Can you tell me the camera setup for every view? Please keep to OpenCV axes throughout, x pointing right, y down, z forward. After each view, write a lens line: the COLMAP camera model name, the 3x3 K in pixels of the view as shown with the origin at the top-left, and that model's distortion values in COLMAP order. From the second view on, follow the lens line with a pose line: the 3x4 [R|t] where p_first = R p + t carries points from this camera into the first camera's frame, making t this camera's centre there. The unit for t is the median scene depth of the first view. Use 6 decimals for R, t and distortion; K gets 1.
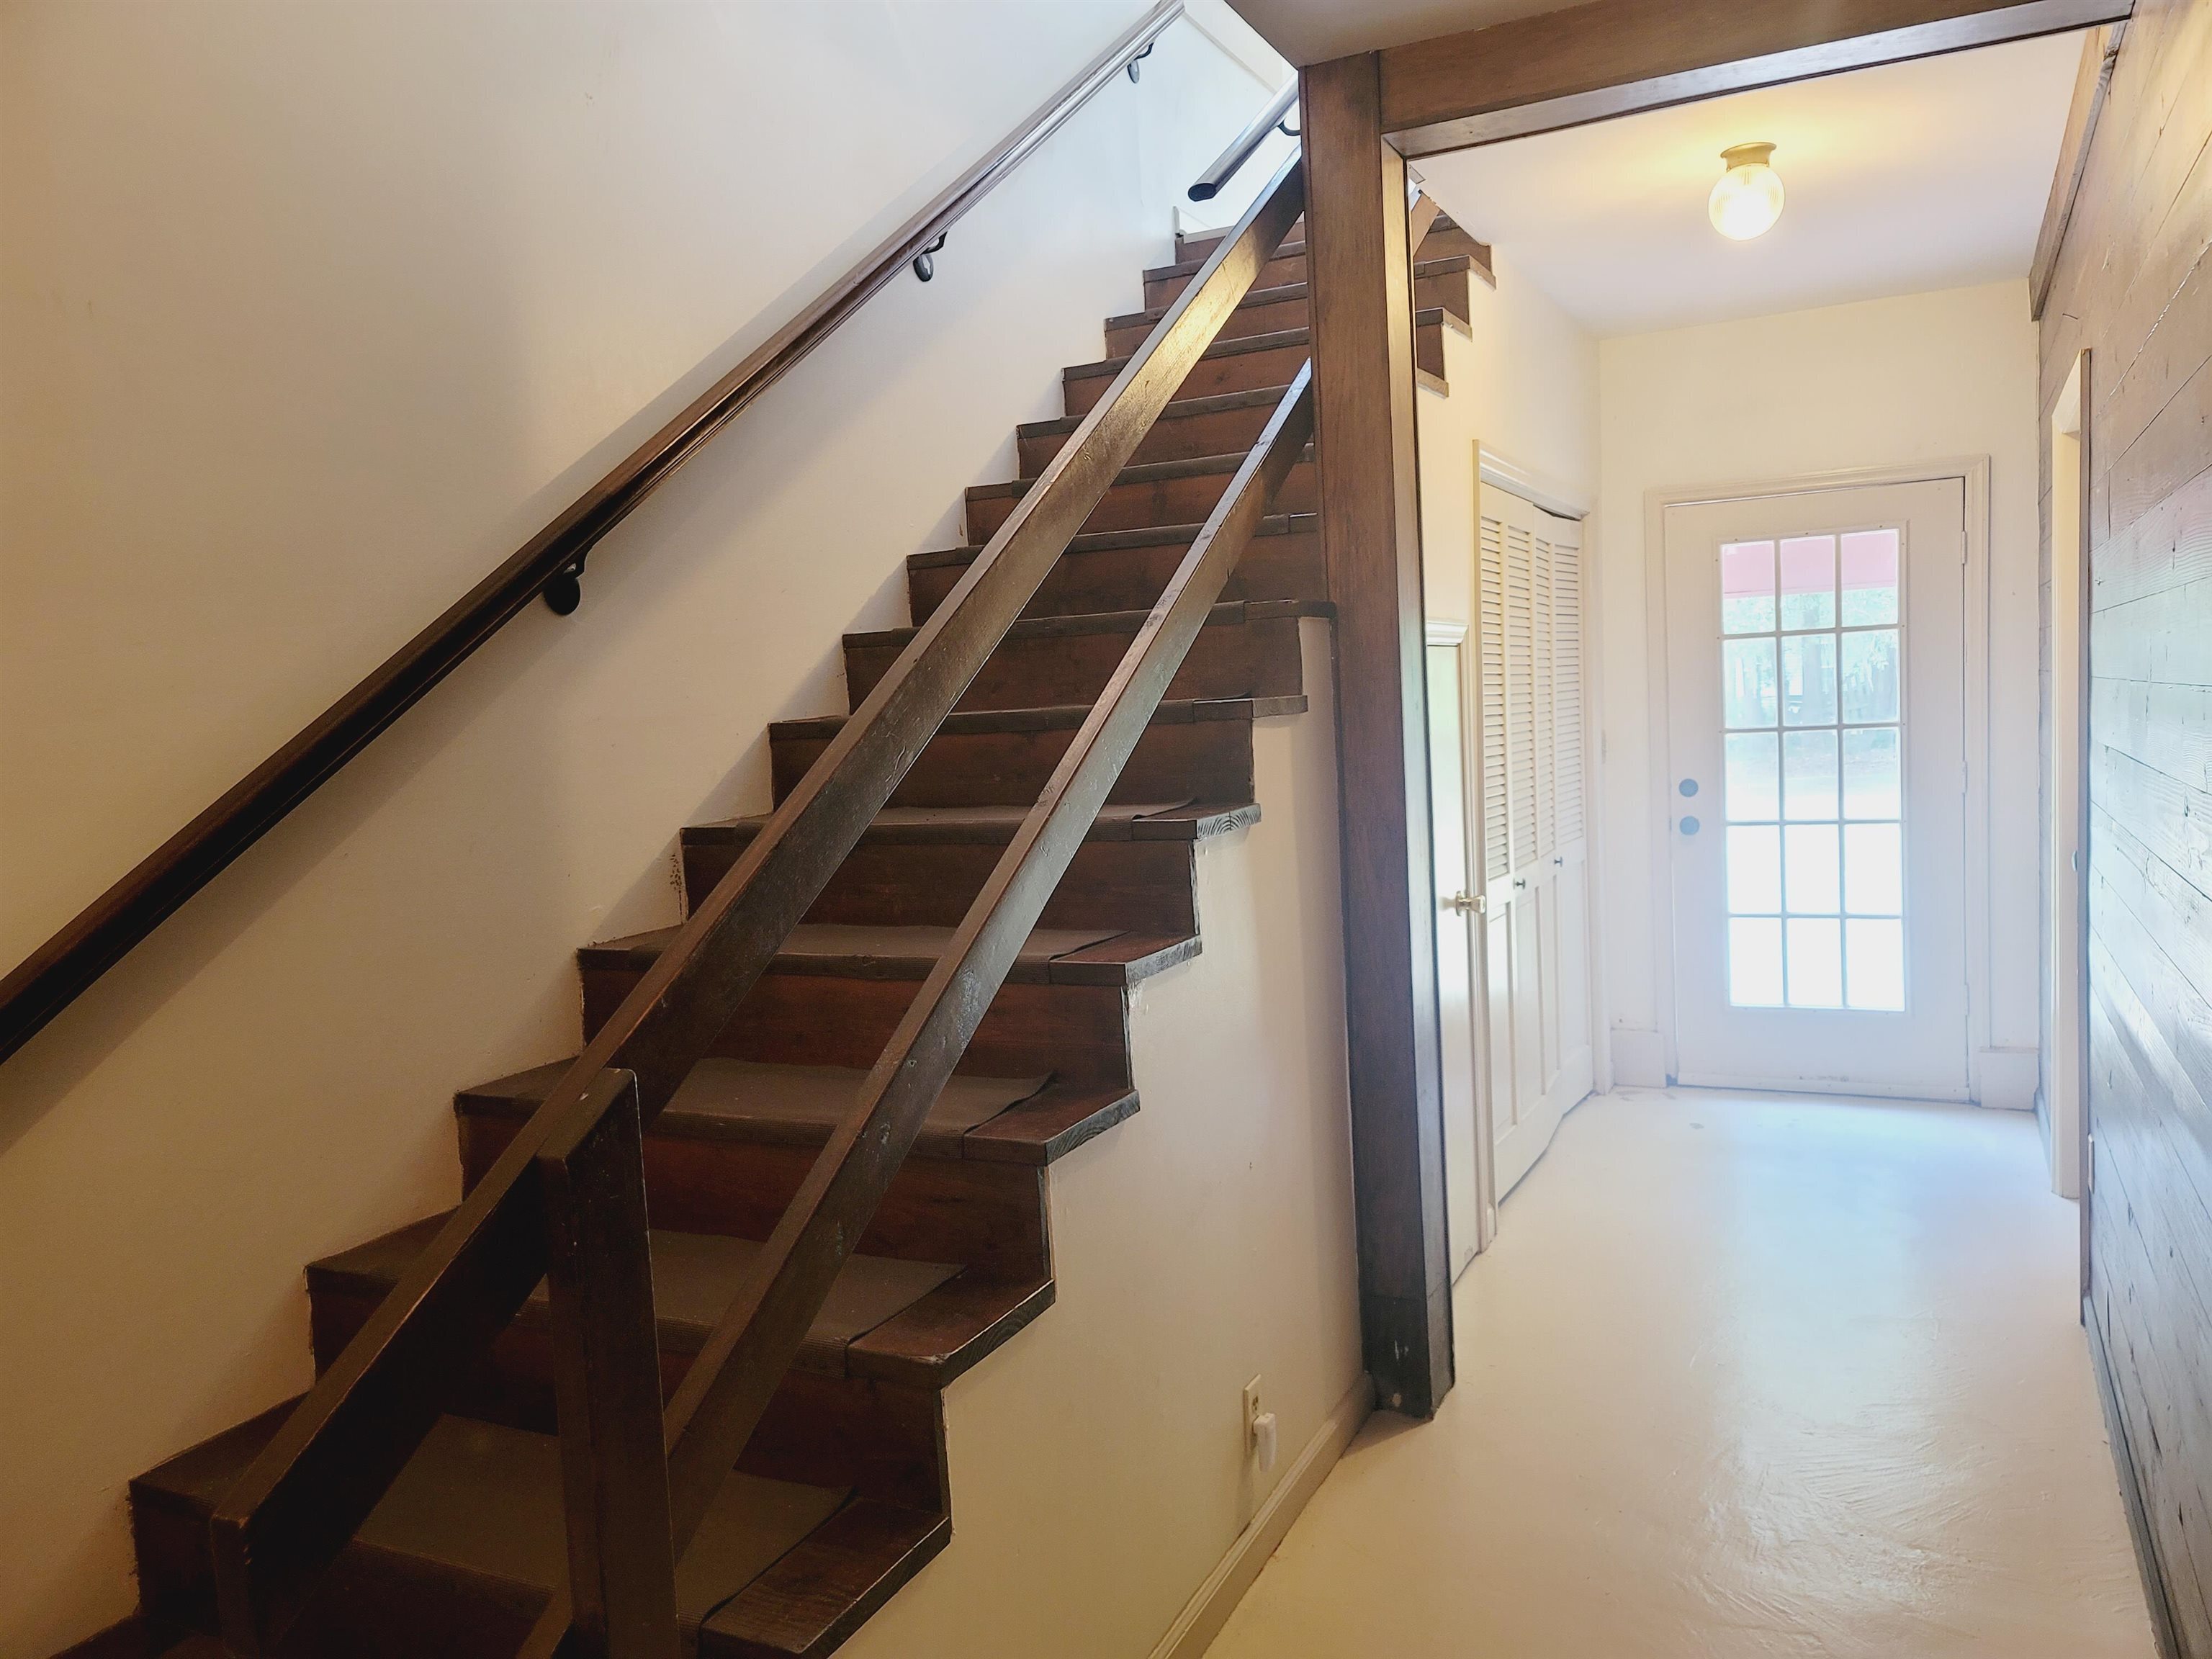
lens RADIAL K [[1612.9, 0, 1112.6], [0, 1612.9, 845.6], [0, 0, 1]] dist [0.056551, -0.003343]
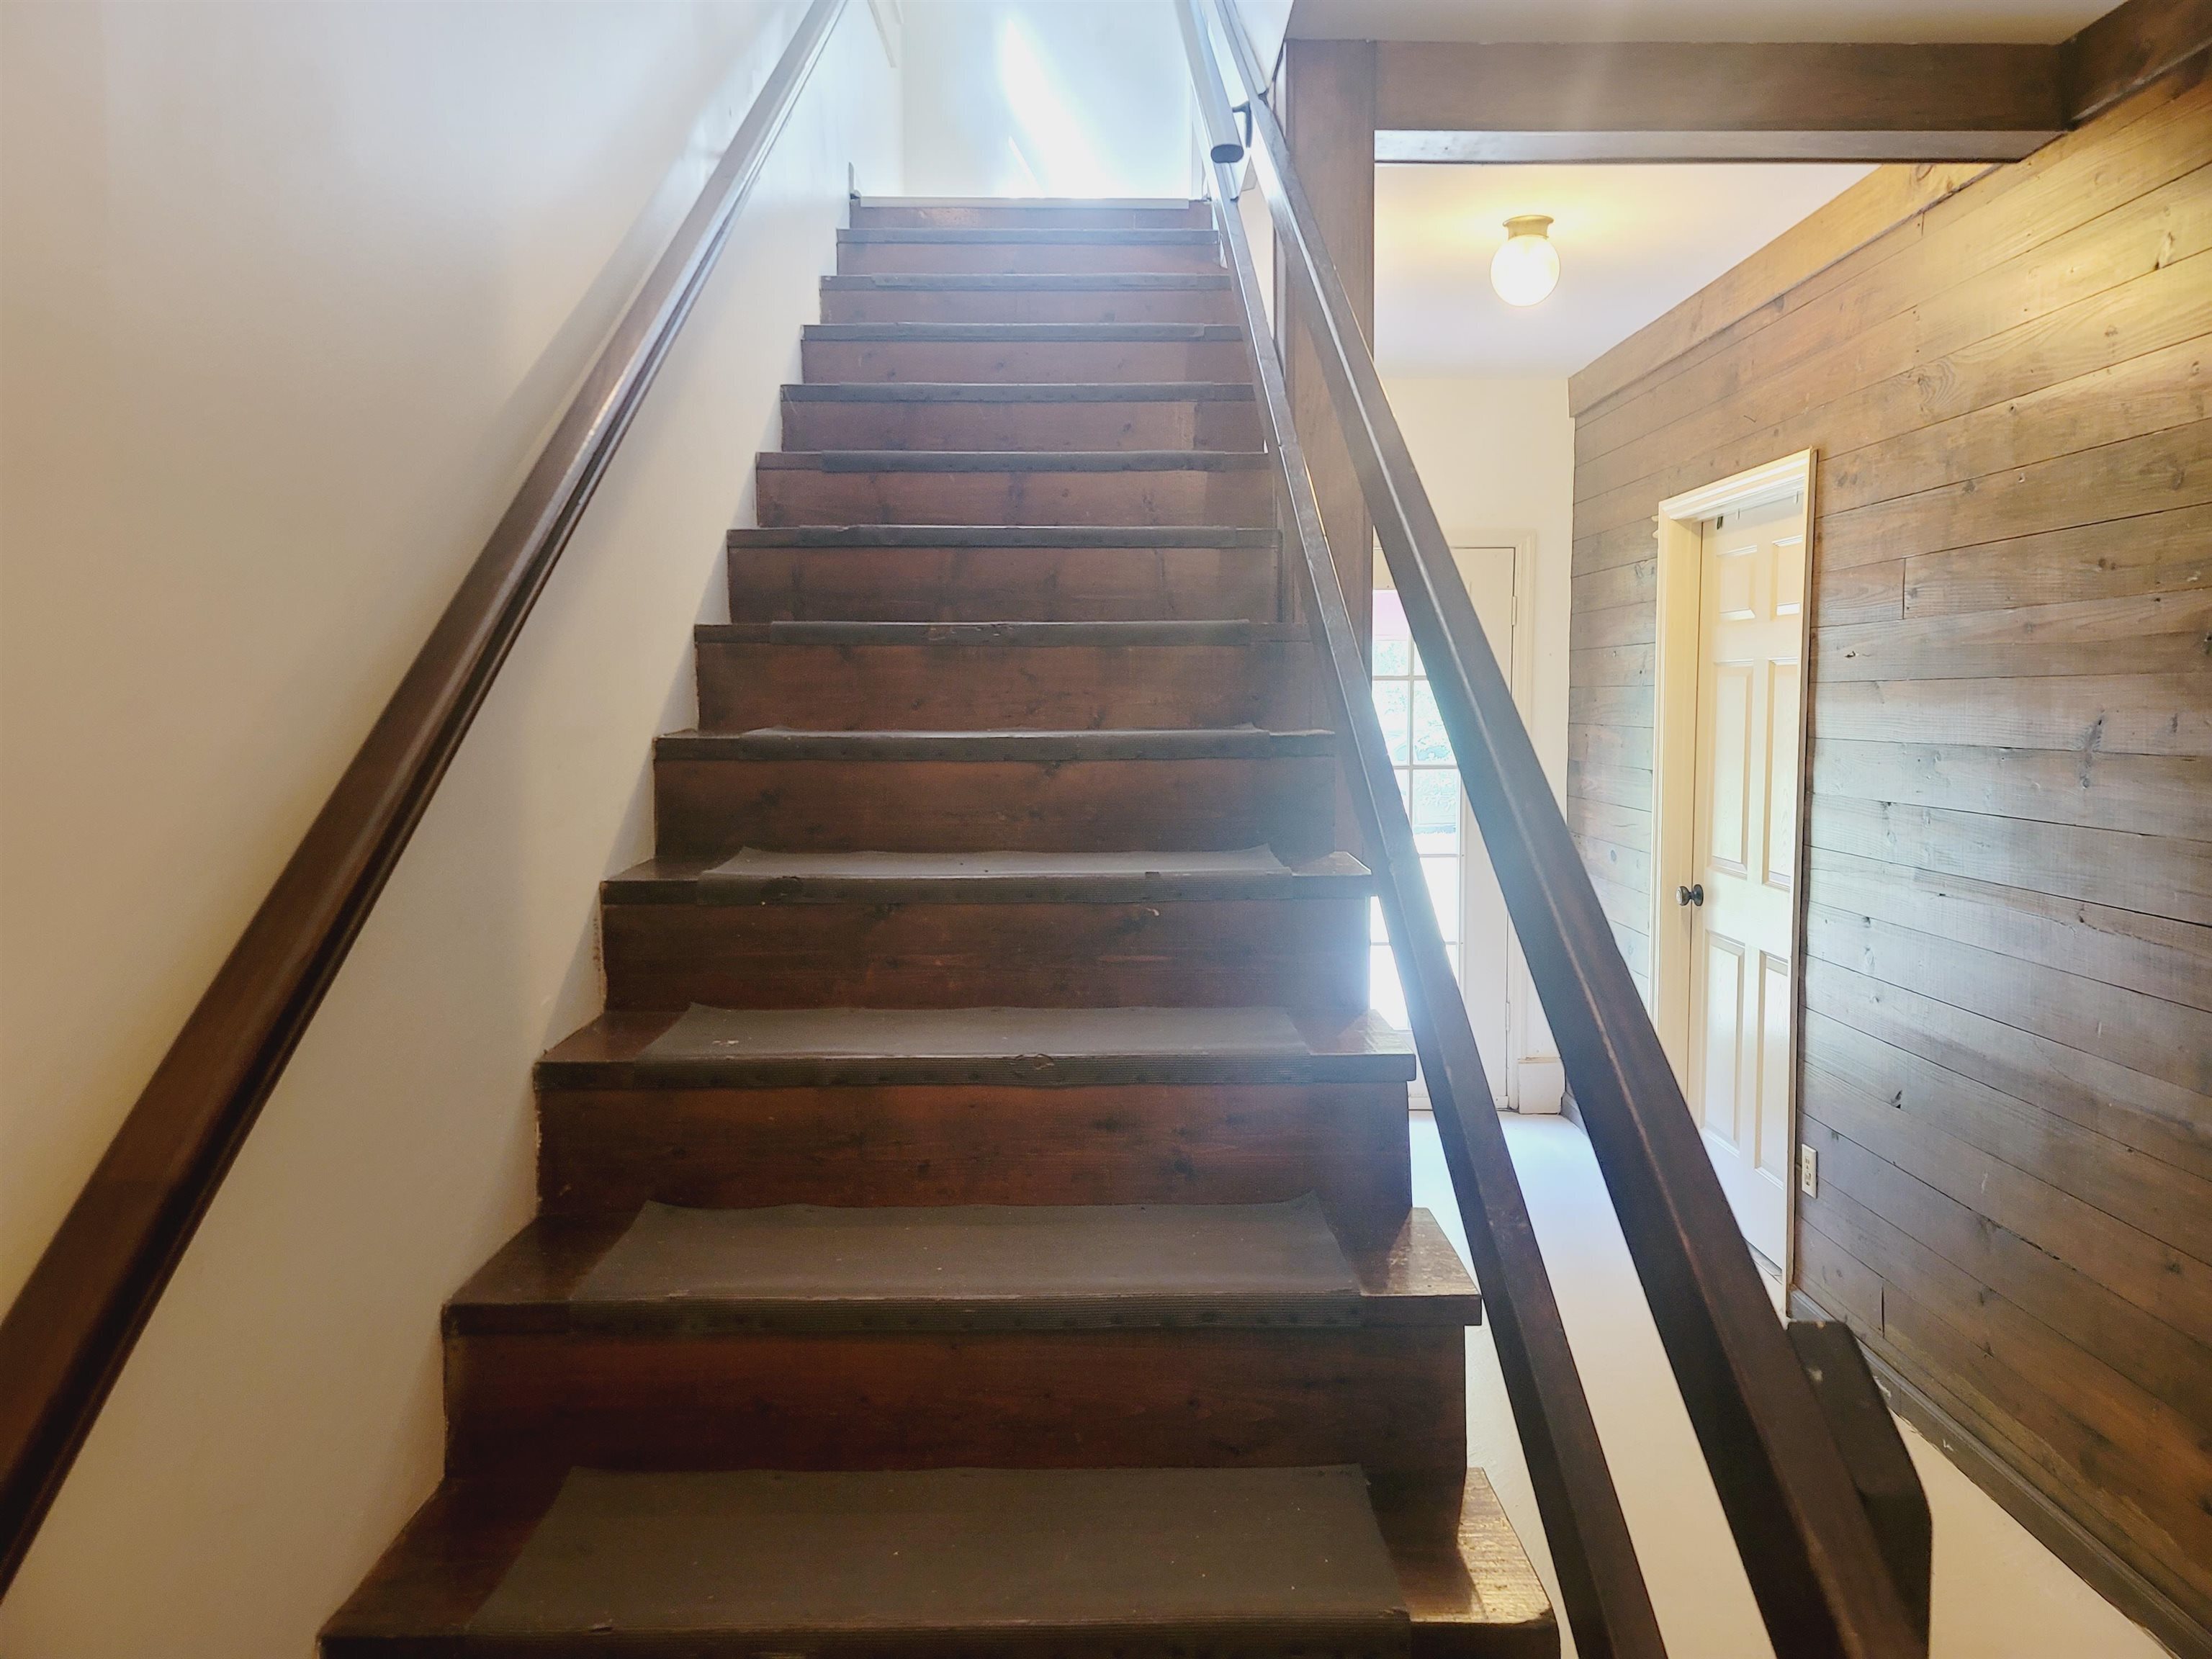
lens RADIAL K [[1610.1, 0, 1118.0], [0, 1610.1, 822.4], [0, 0, 1]] dist [0.075467, -0.066838]
pose [[0.890686, 0.011351, 0.454478, -0.324170], [0.000104, 0.999683, -0.025170, -0.015560], [-0.454620, 0.022466, 0.890402, 0.210168]]
